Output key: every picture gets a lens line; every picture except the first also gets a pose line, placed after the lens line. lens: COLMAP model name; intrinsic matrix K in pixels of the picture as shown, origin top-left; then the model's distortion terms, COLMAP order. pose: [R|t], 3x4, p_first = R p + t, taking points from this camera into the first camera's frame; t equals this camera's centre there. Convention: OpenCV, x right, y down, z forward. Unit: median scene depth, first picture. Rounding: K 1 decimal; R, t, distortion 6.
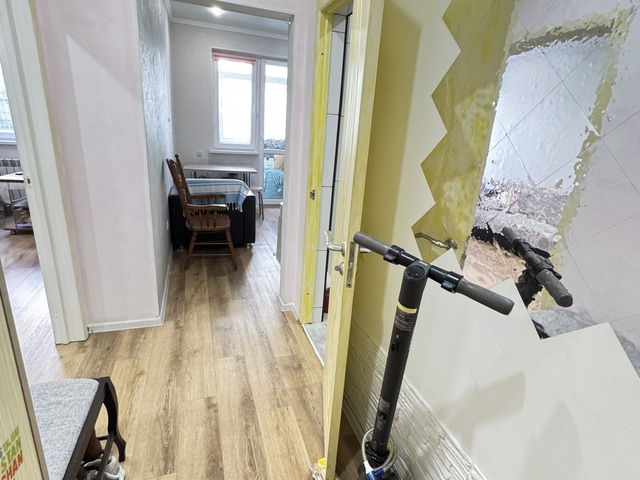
lens RADIAL K [[346.6, 0, 320.7], [0, 346.6, 237.8], [0, 0, 1]] dist [-0.002621, -0.002096]
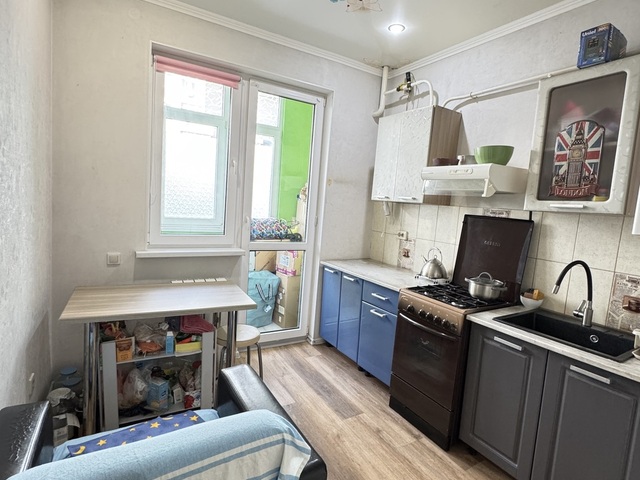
lens RADIAL K [[346.6, 0, 318.4], [0, 346.6, 240.3], [0, 0, 1]] dist [-0.002621, -0.002096]
pose [[0.987668, -0.016032, 0.155740, -0.153740], [0.046135, 0.980376, -0.191660, -0.167329], [-0.149611, 0.196482, 0.969026, 0.511919]]
